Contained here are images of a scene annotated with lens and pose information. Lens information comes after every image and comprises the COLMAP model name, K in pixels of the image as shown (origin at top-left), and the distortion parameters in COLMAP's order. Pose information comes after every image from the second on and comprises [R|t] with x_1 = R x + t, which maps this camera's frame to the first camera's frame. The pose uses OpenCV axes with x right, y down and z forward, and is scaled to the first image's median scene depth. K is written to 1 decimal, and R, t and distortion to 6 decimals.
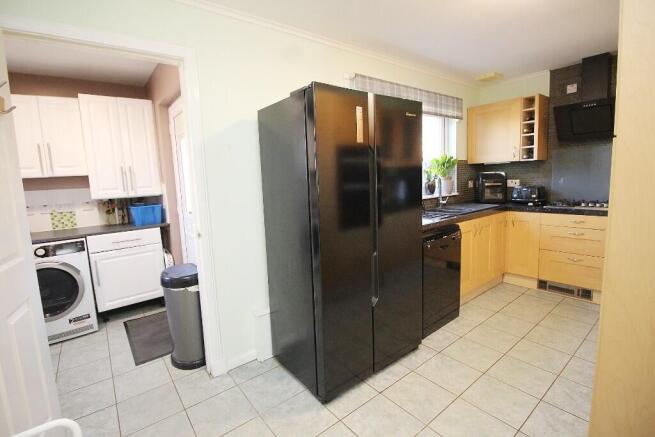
lens RADIAL K [[304.3, 0, 320.6], [0, 304.3, 212.4], [0, 0, 1]] dist [0.004123, -0.011504]
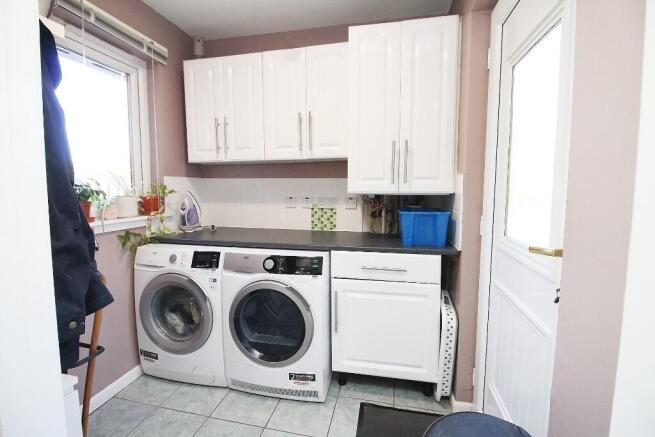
lens RADIAL K [[304.3, 0, 320.6], [0, 304.3, 212.4], [0, 0, 1]] dist [0.004123, -0.011504]
pose [[0.619782, 0.108614, -0.777221, -0.263258], [-0.117987, 0.992016, 0.044544, -0.023293], [0.775853, 0.064095, 0.627649, 0.516035]]
